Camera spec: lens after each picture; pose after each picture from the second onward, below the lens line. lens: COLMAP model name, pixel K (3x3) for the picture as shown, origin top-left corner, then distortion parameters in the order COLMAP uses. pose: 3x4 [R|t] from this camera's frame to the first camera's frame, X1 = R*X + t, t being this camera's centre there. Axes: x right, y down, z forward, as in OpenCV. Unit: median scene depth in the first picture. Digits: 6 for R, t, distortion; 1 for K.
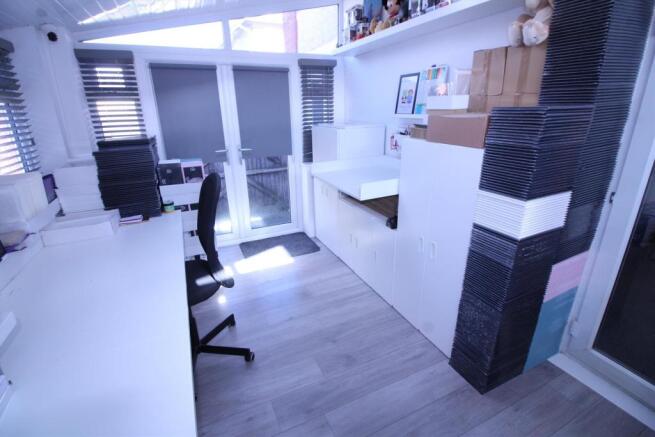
lens RADIAL K [[306.6, 0, 326.7], [0, 306.6, 204.8], [0, 0, 1]] dist [-0.001136, -0.000231]
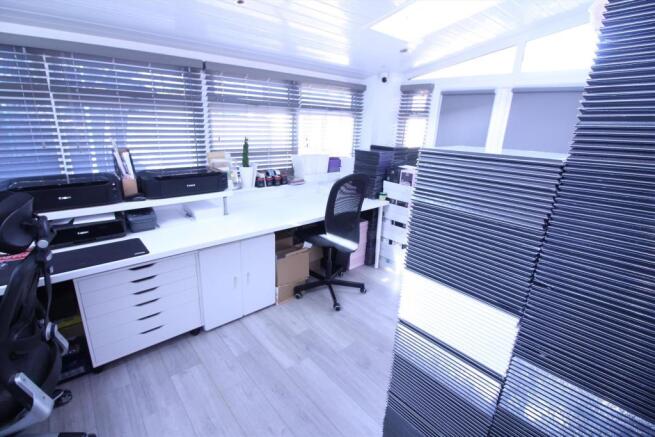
lens RADIAL K [[307.5, 0, 328.4], [0, 307.5, 213.4], [0, 0, 1]] dist [0.001845, -0.013375]
pose [[0.281056, 0.305814, -0.909662, 0.674832], [-0.340840, 0.917883, 0.203269, -0.117006], [0.897126, 0.252919, 0.362210, 0.295166]]
